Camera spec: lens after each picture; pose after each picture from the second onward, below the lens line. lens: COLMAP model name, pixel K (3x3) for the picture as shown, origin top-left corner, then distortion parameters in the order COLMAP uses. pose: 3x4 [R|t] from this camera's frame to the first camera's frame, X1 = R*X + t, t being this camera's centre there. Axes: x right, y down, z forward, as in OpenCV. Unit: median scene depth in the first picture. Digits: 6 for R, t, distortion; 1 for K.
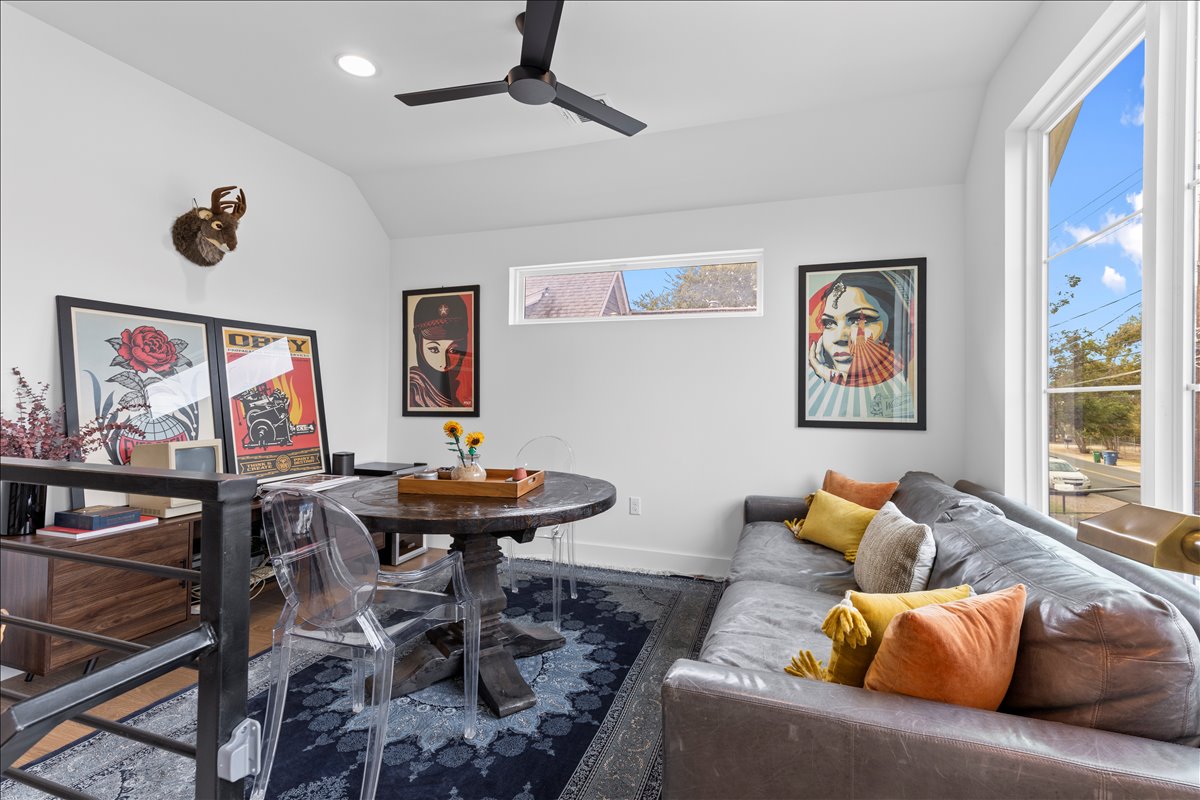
lens RADIAL K [[546.6, 0, 599.5], [0, 546.6, 394.1], [0, 0, 1]] dist [0.001133, 0.000224]
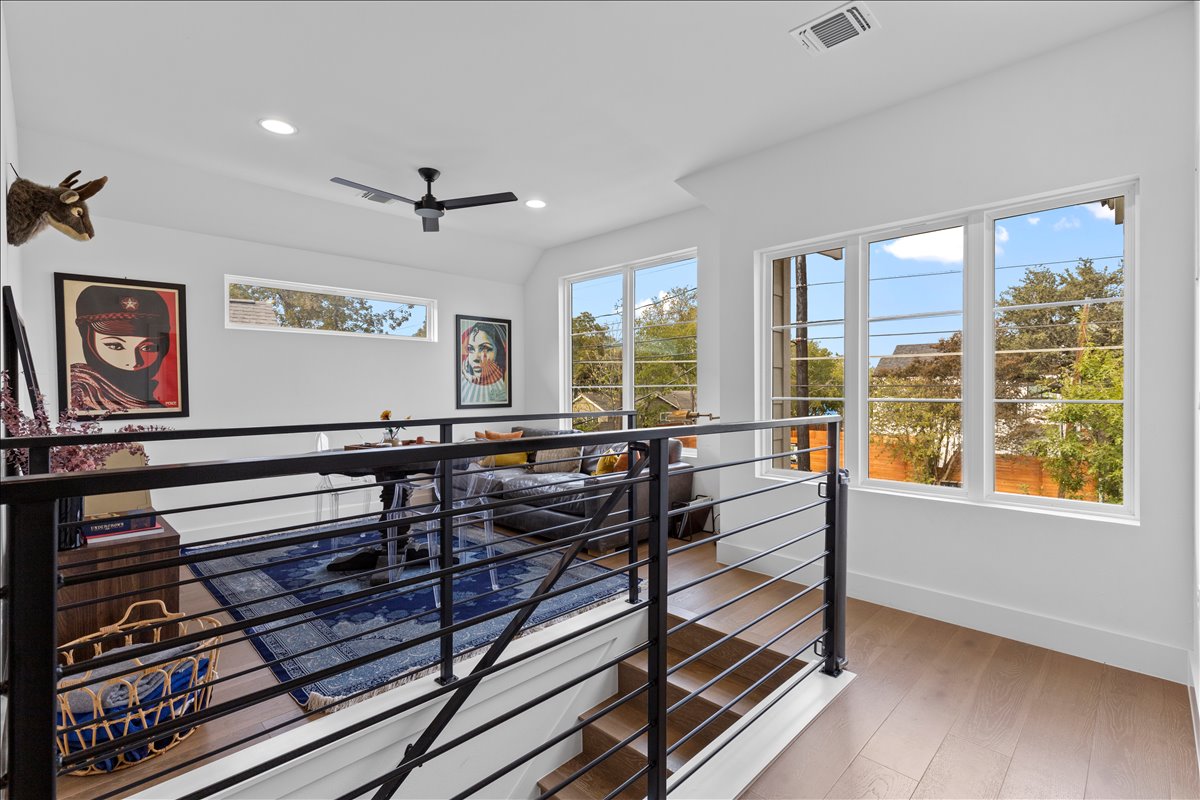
lens RADIAL K [[546.6, 0, 600.6], [0, 546.6, 396.1], [0, 0, 1]] dist [0.001133, 0.000224]
pose [[0.439723, -0.023579, 0.897824, -0.977473], [0.010029, 0.999722, 0.021343, -0.012389], [-0.898077, -0.000381, 0.439837, -0.152956]]
